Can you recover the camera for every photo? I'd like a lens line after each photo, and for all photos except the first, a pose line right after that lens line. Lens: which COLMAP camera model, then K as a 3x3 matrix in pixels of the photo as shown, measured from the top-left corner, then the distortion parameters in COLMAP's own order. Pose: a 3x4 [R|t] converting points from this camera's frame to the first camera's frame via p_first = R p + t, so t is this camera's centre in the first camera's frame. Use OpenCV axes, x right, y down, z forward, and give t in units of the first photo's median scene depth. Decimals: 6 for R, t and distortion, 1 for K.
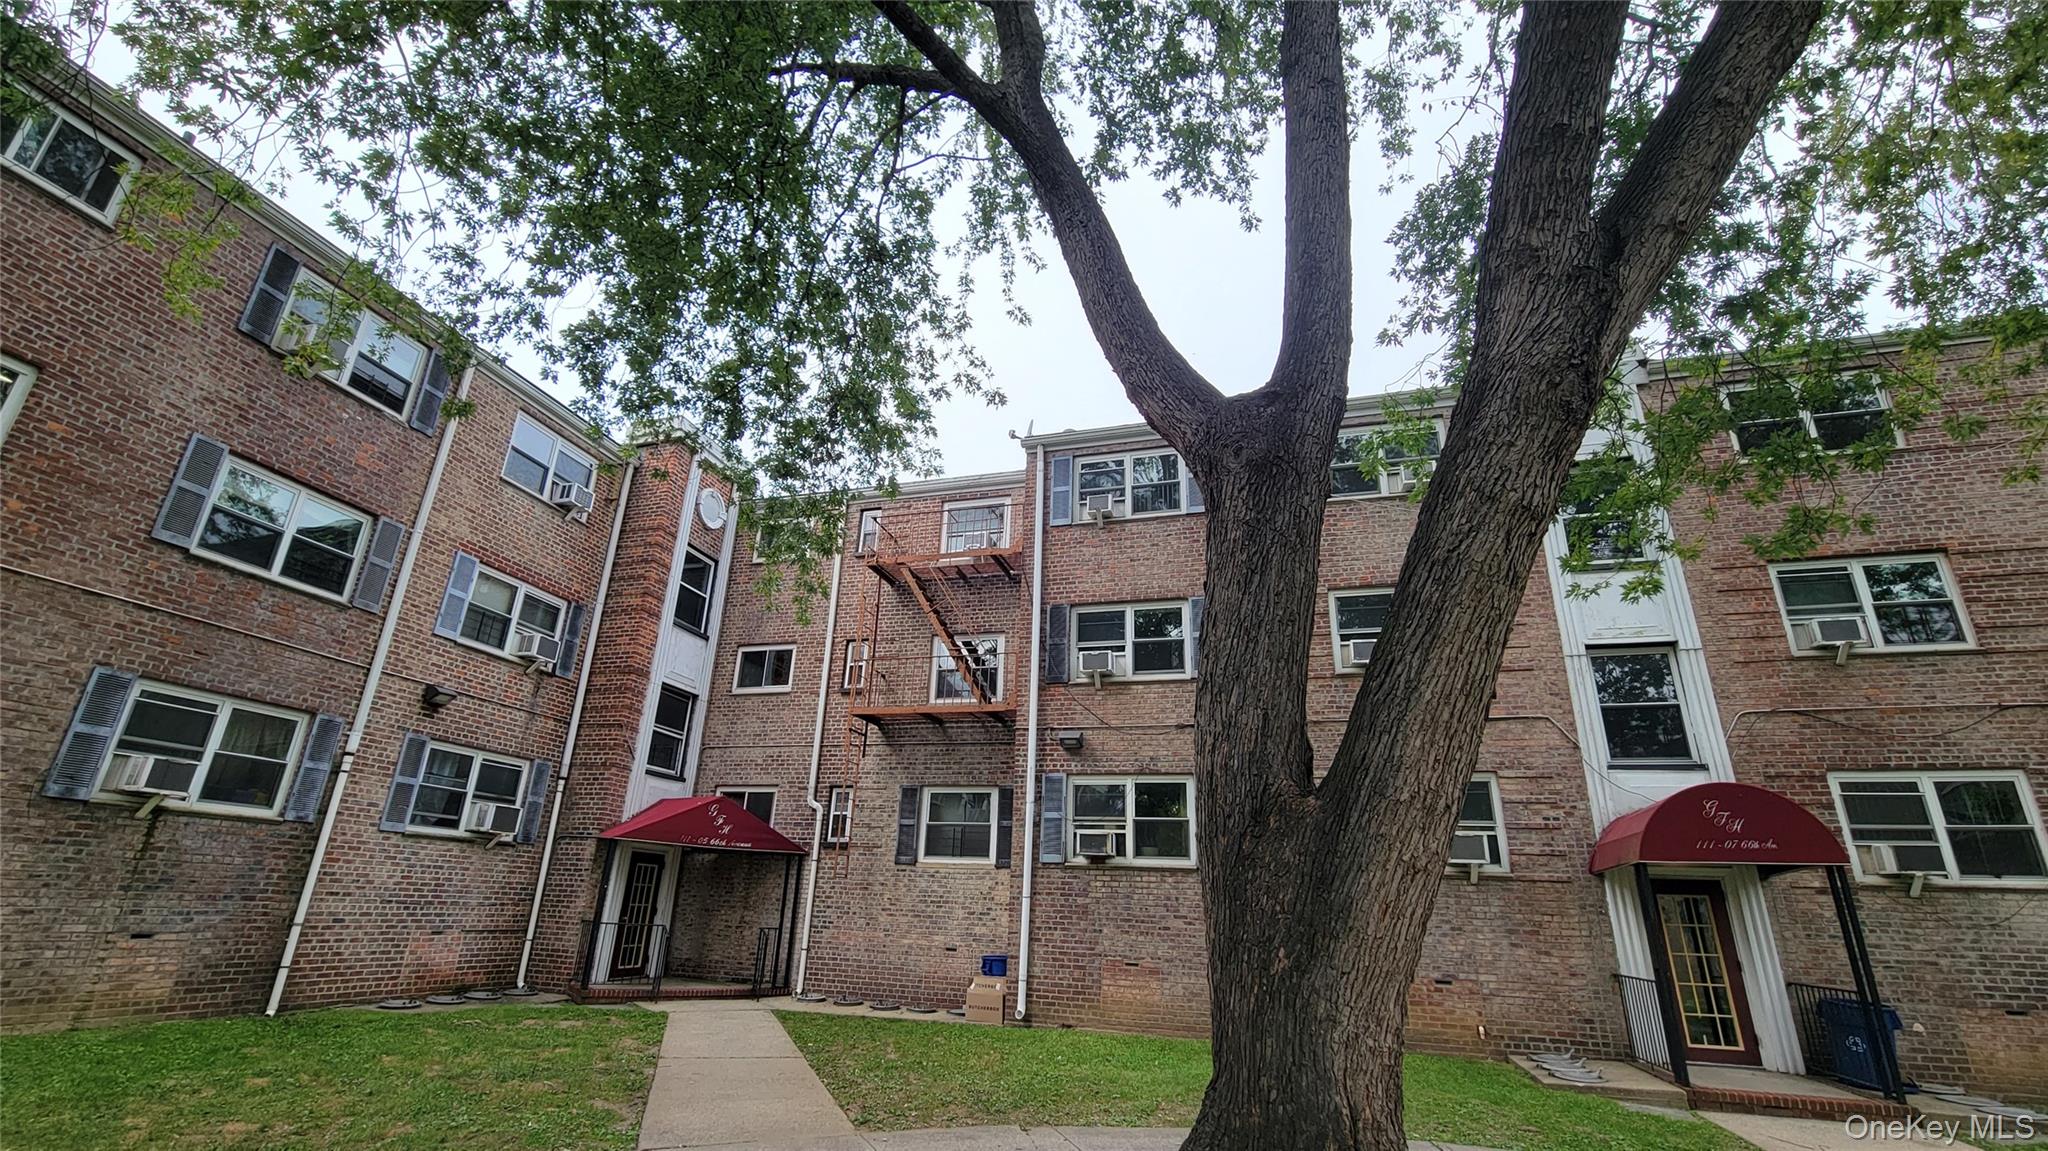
lens RADIAL K [[846.6, 0, 985.5], [0, 846.6, 586.8], [0, 0, 1]] dist [-0.002353, 0.000313]
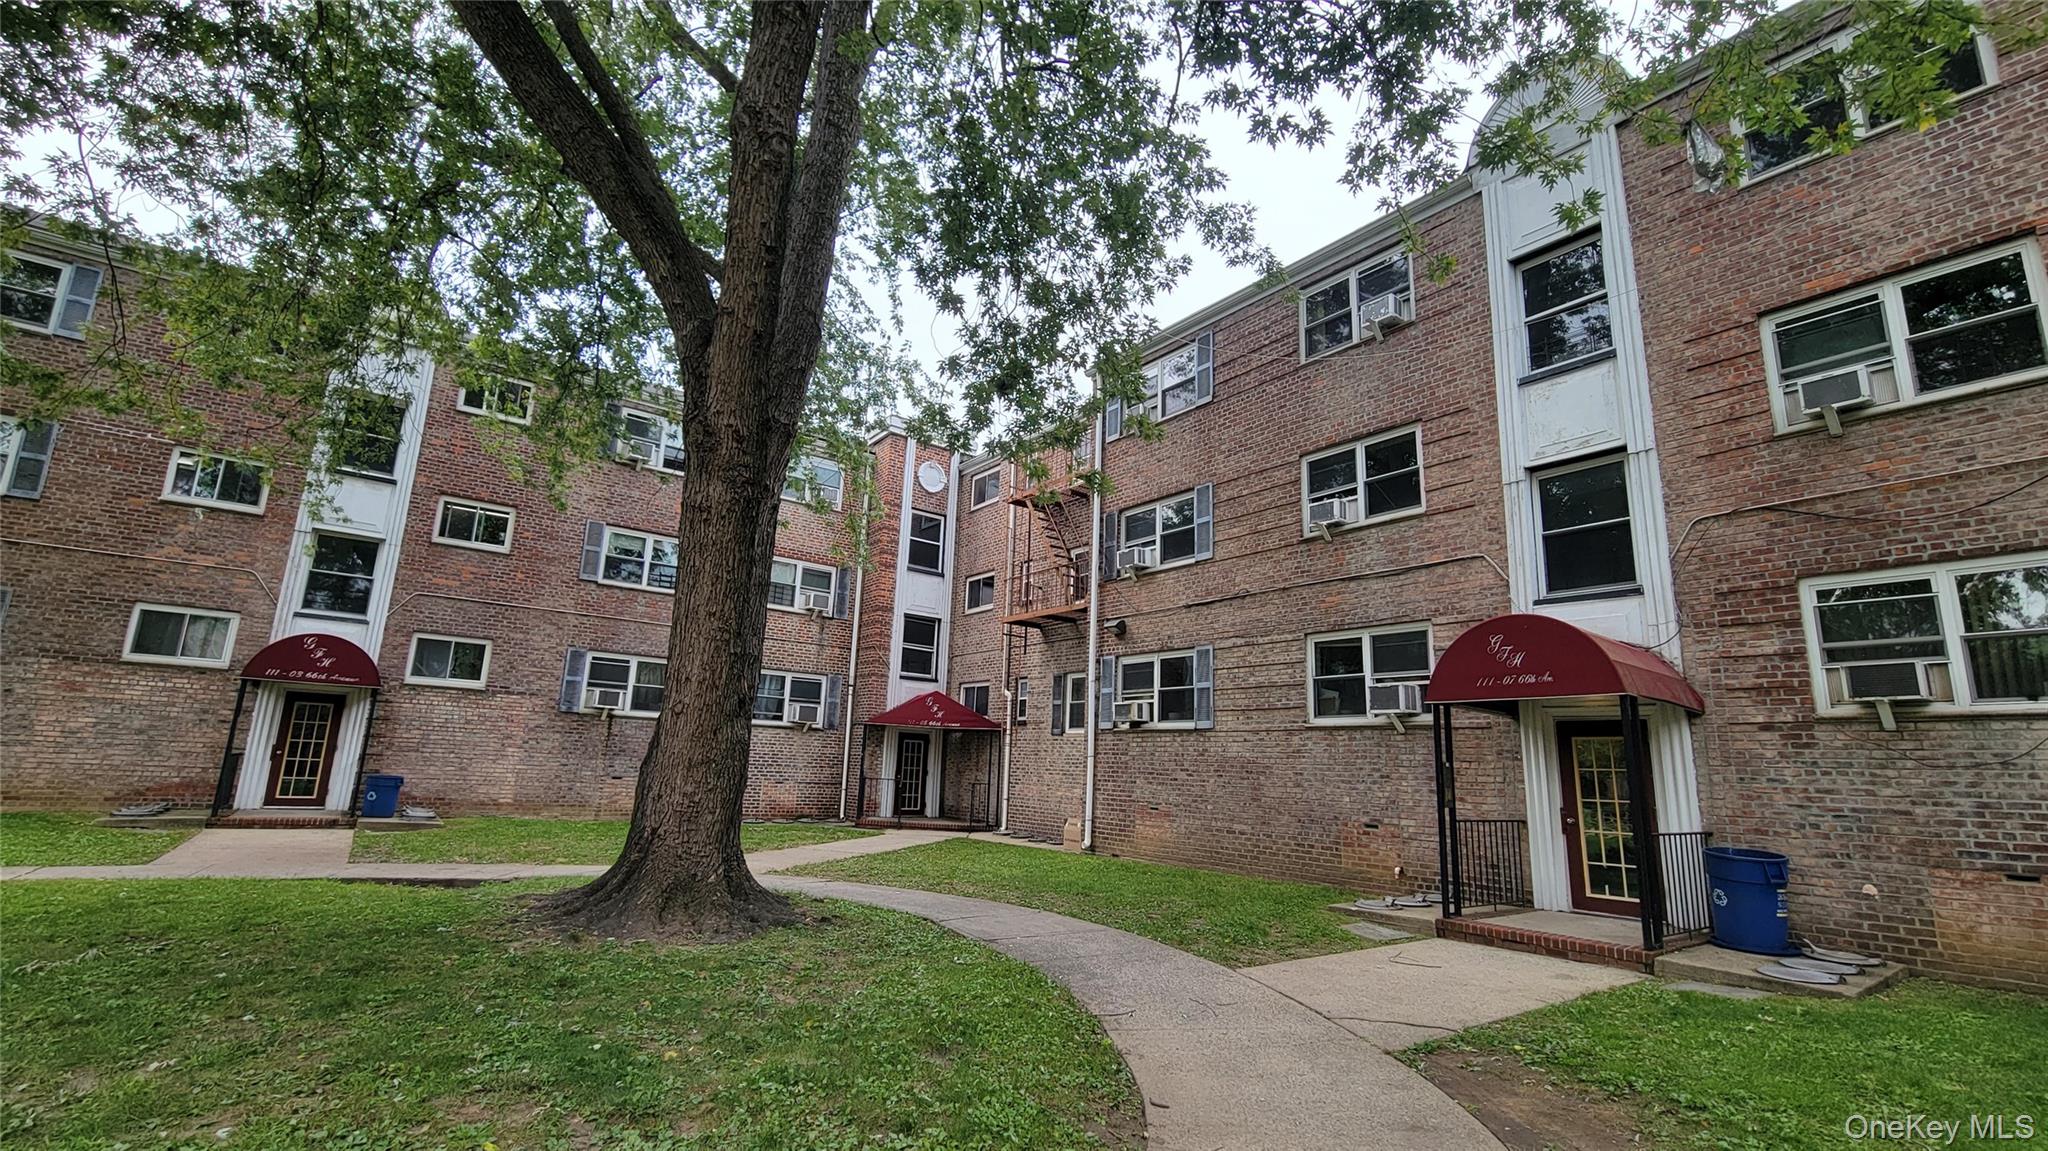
lens RADIAL K [[835.0, 0, 1015.9], [0, 835.0, 583.9], [0, 0, 1]] dist [0.000584, 0.000102]
pose [[0.816859, -0.130755, -0.561822, 0.779084], [0.195403, 0.979109, 0.056234, 0.035353], [0.542732, -0.155717, 0.825345, -0.028647]]
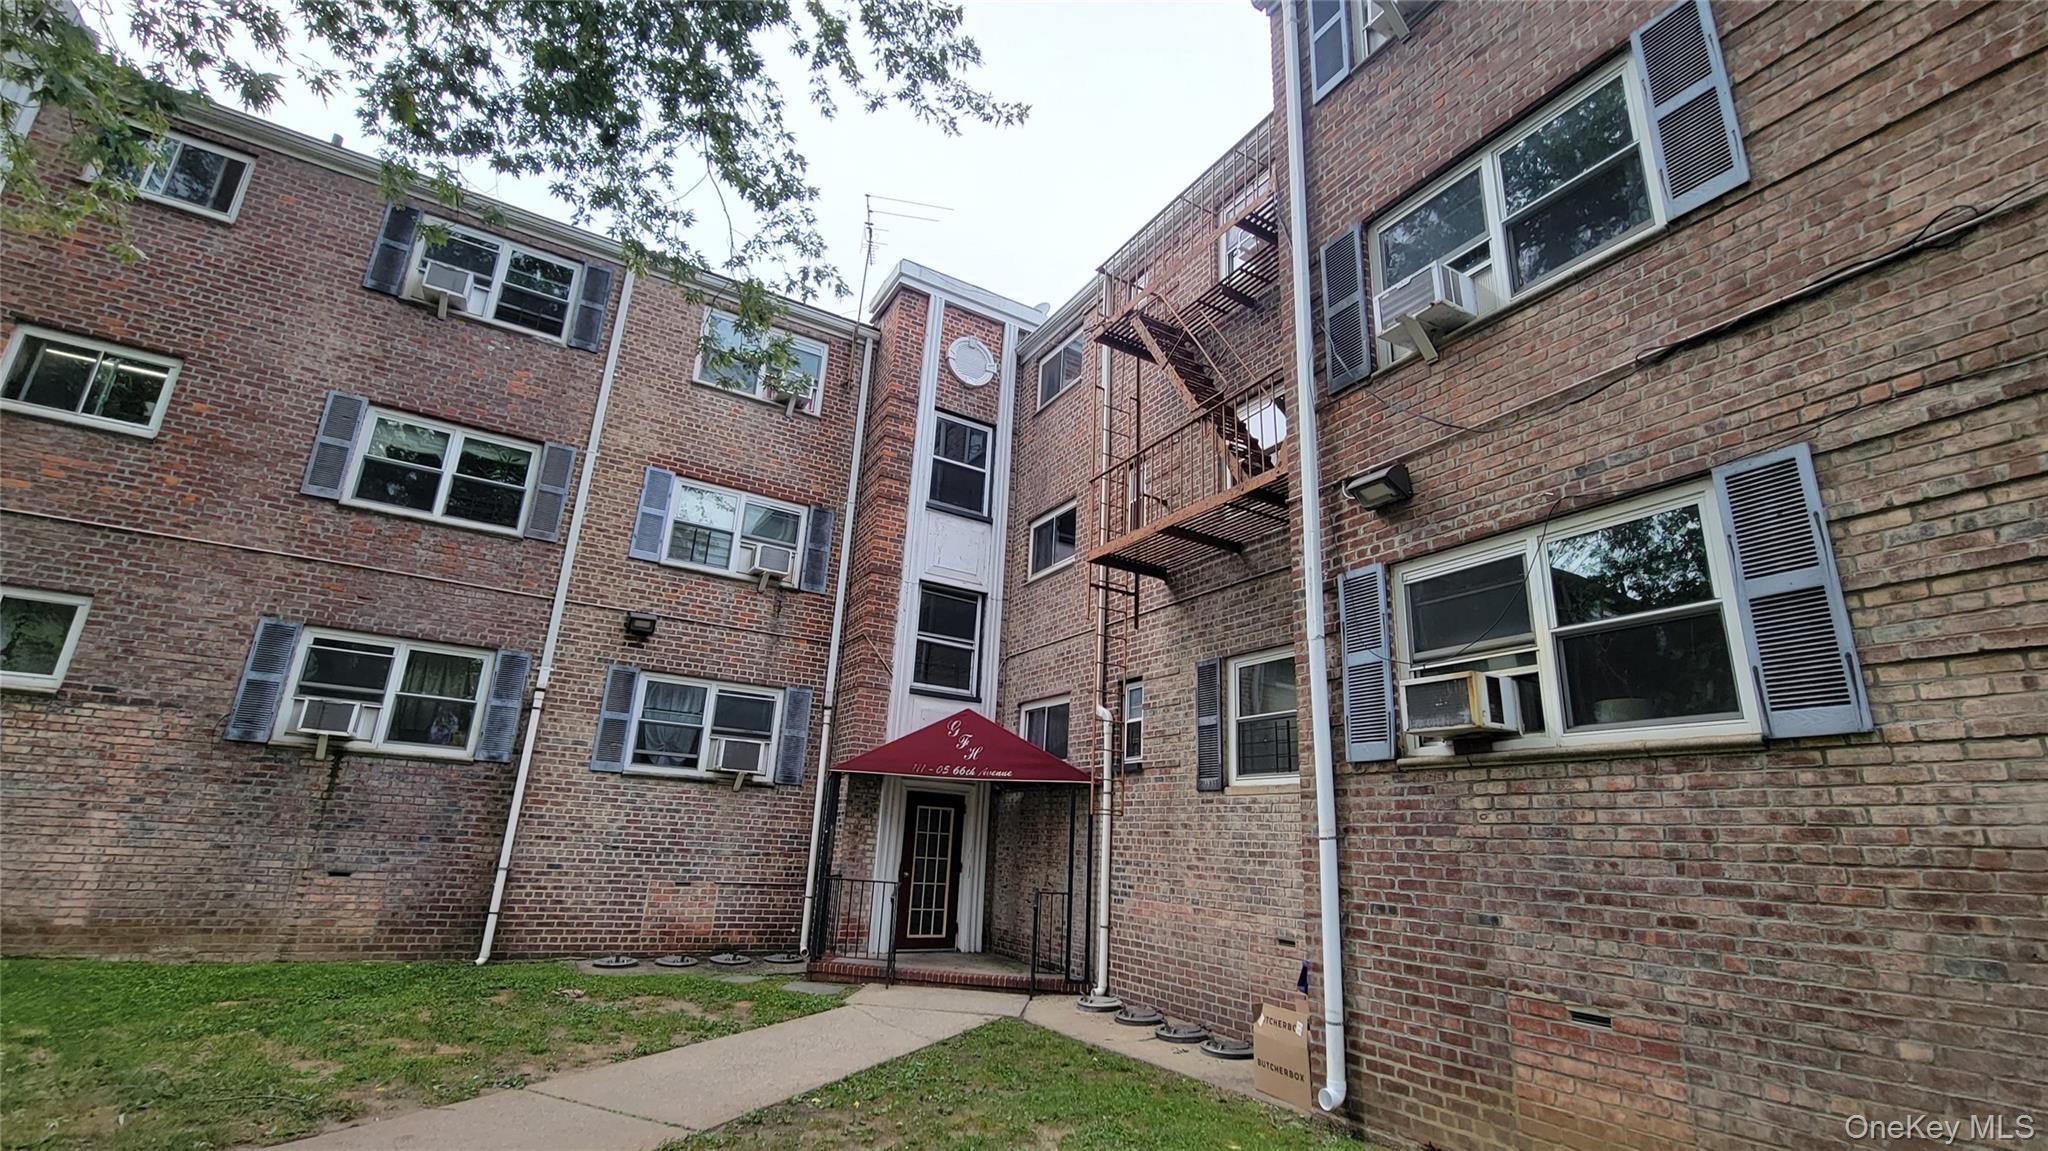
lens RADIAL K [[854.6, 0, 1026.8], [0, 854.6, 580.0], [0, 0, 1]] dist [-0.002116, -0.000451]
pose [[0.750491, -0.199142, -0.630163, 0.281161], [0.213980, 0.975378, -0.053397, 0.254898], [0.625281, -0.094769, 0.774624, 0.641717]]
